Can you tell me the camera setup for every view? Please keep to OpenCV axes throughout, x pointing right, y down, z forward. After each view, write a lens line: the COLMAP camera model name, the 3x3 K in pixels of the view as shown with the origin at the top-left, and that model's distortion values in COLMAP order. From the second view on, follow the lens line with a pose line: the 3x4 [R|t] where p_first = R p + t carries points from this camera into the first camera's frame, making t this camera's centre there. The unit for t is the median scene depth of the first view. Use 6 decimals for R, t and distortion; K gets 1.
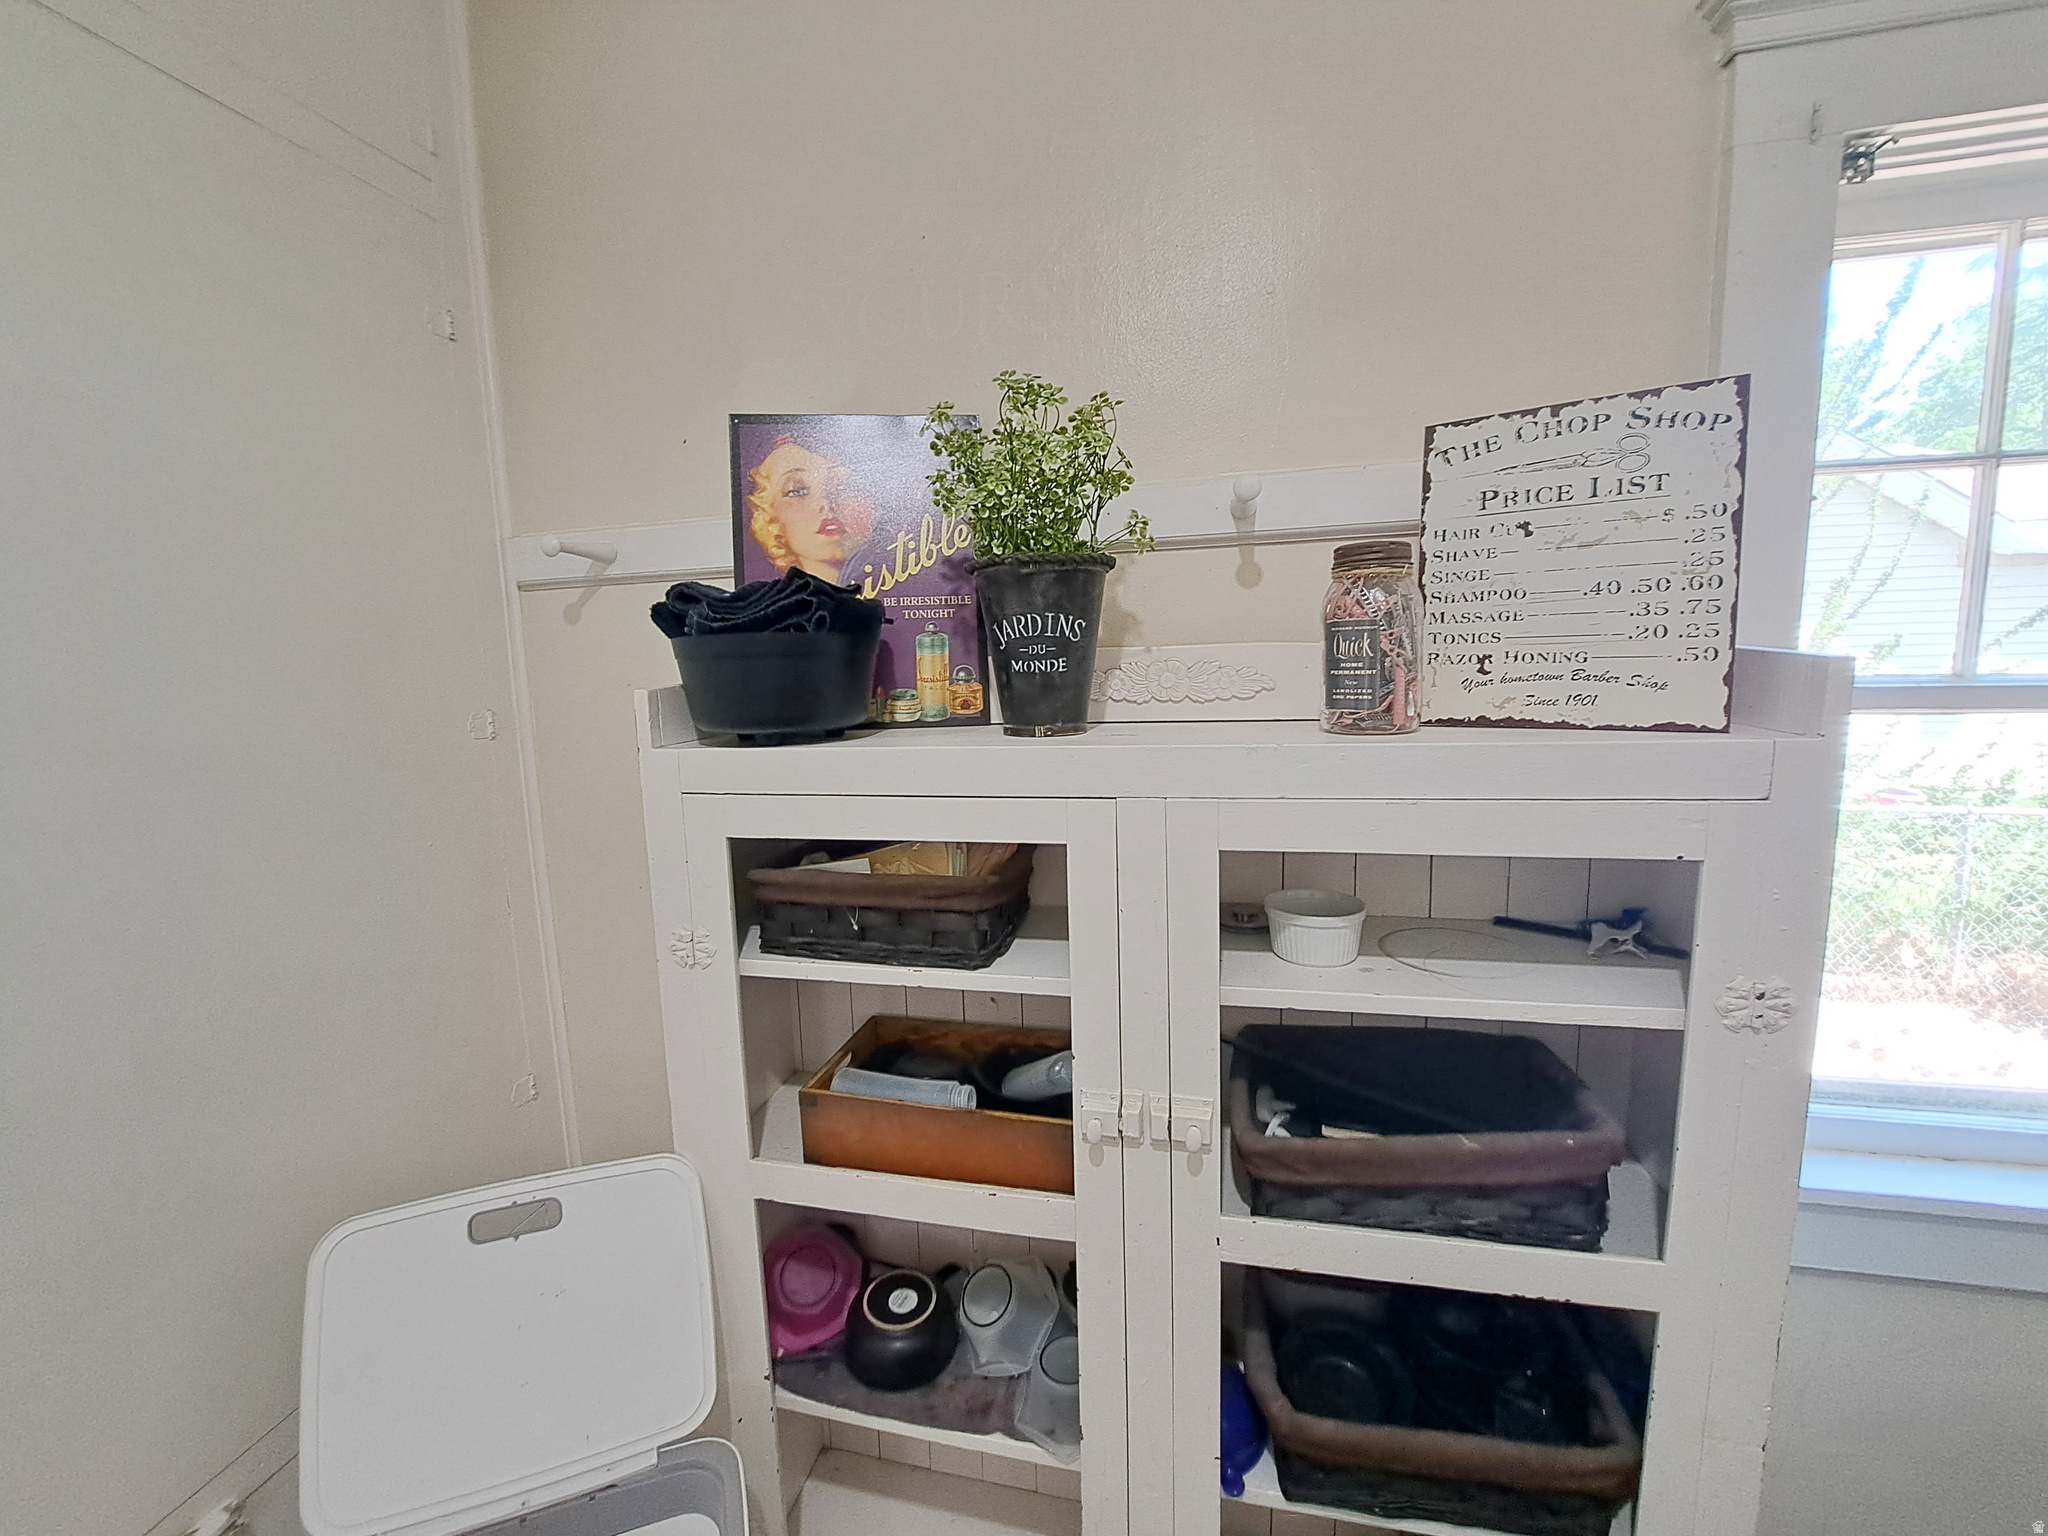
lens RADIAL K [[815.2, 0, 1007.1], [0, 815.2, 762.3], [0, 0, 1]] dist [-0.023504, 0.001645]
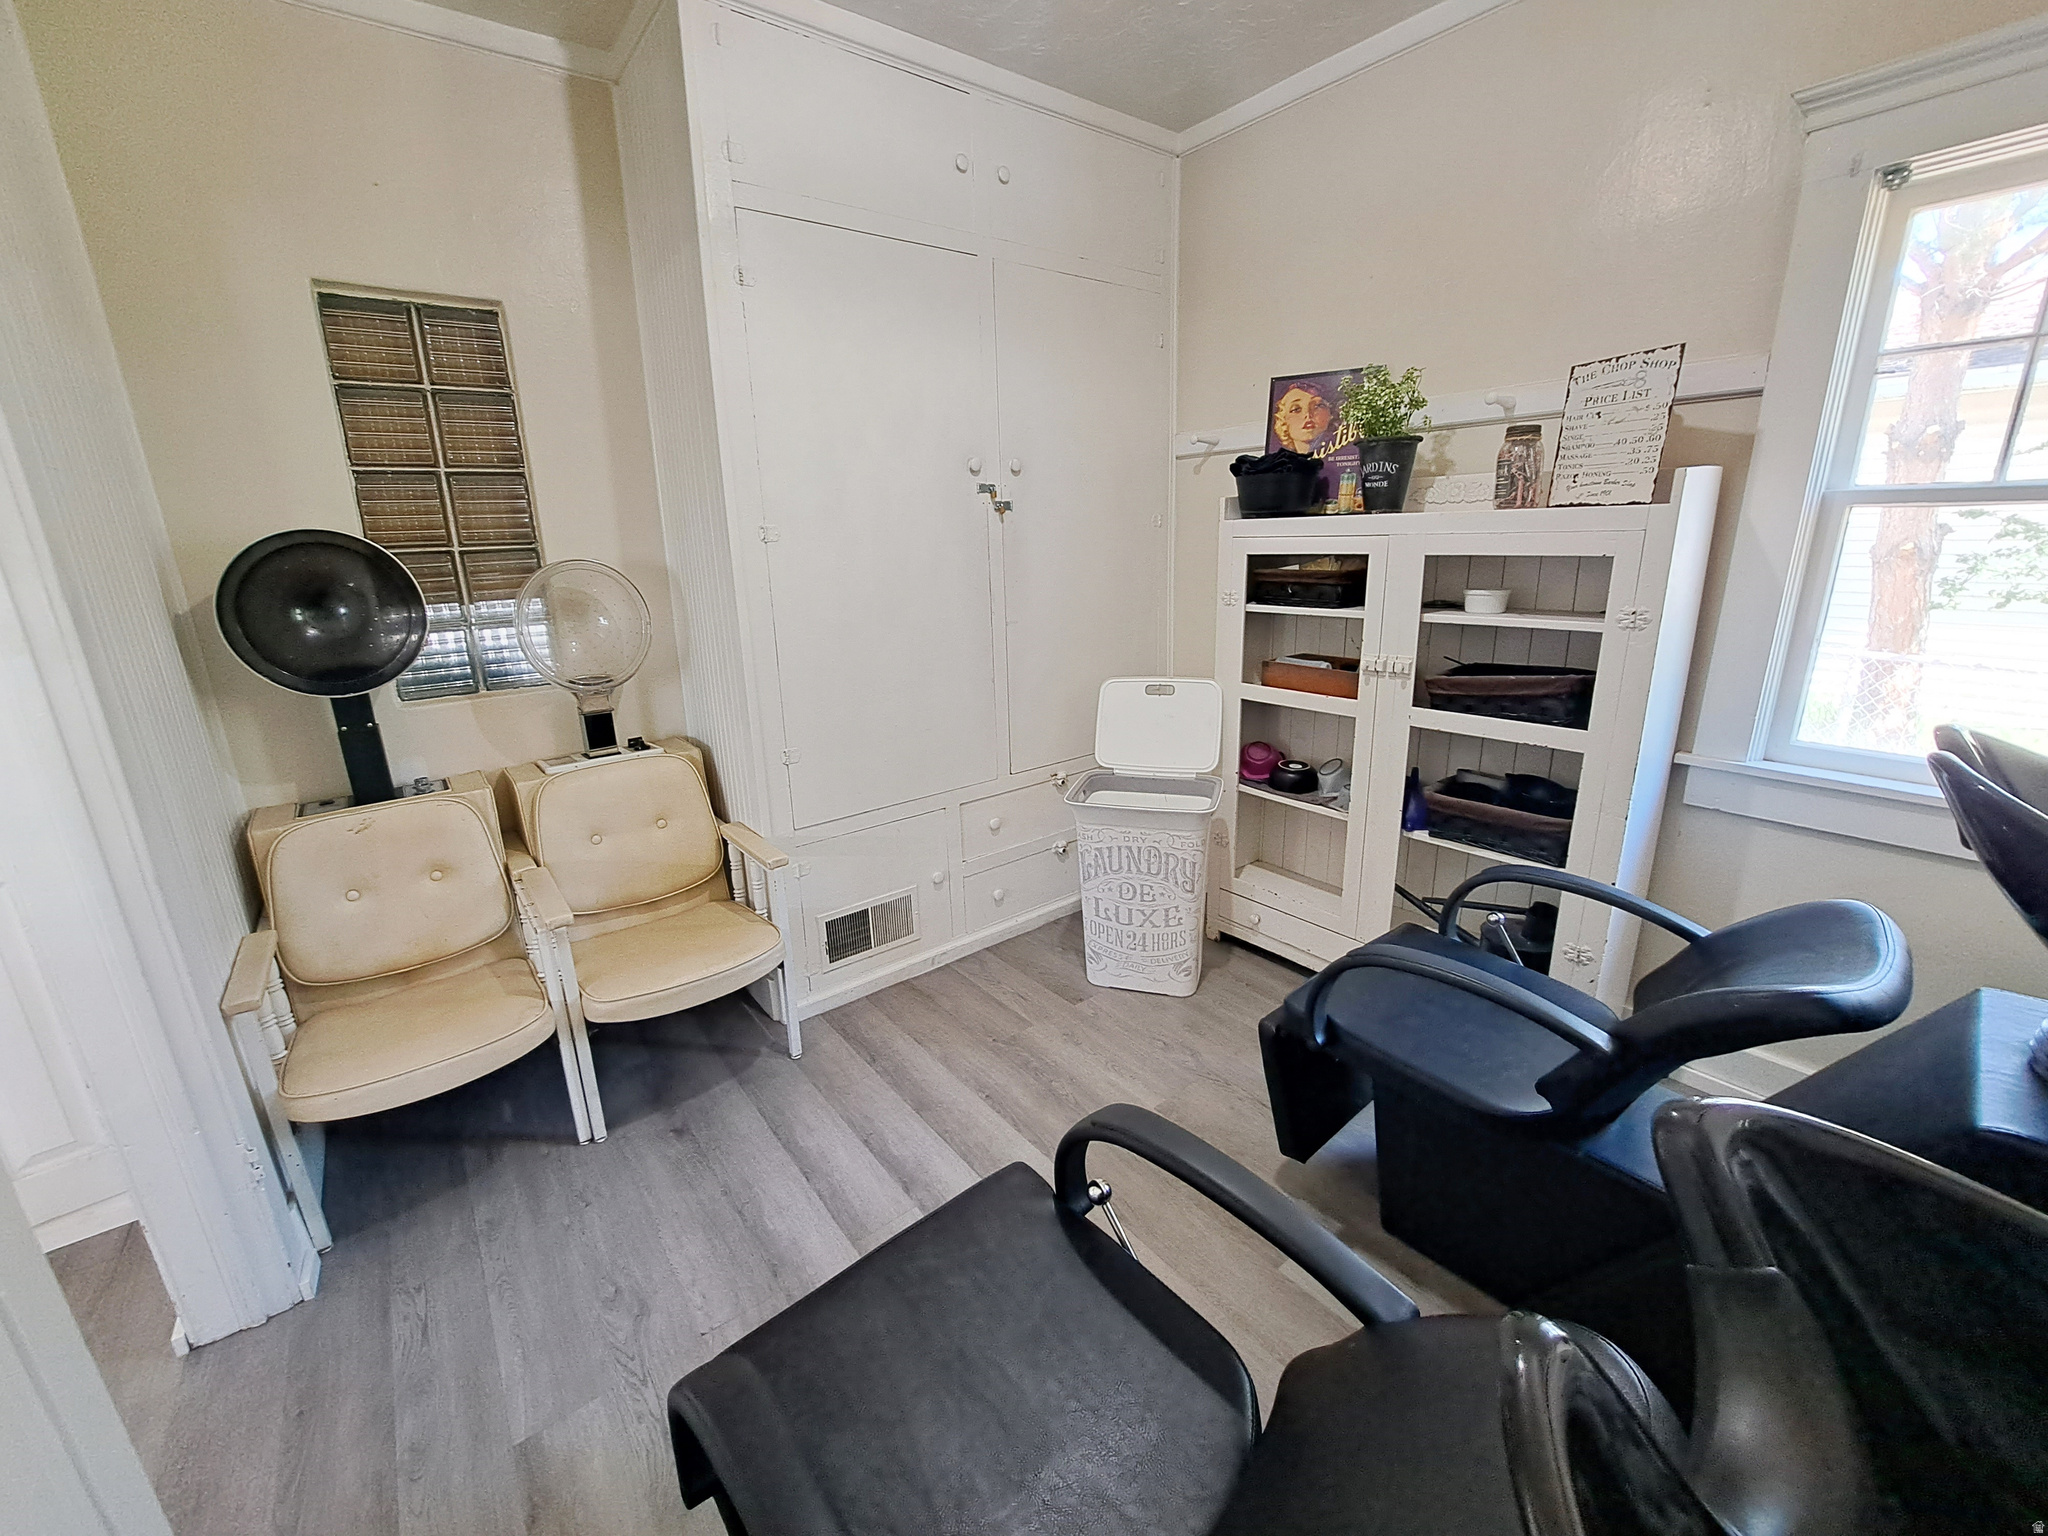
lens RADIAL K [[815.2, 0, 1024.6], [0, 815.2, 760.6], [0, 0, 1]] dist [-0.023504, 0.001645]
pose [[0.796605, 0.169459, -0.580262, 0.725903], [-0.071325, 0.979547, 0.188148, 0.302960], [0.600278, -0.108493, 0.792399, -1.603172]]
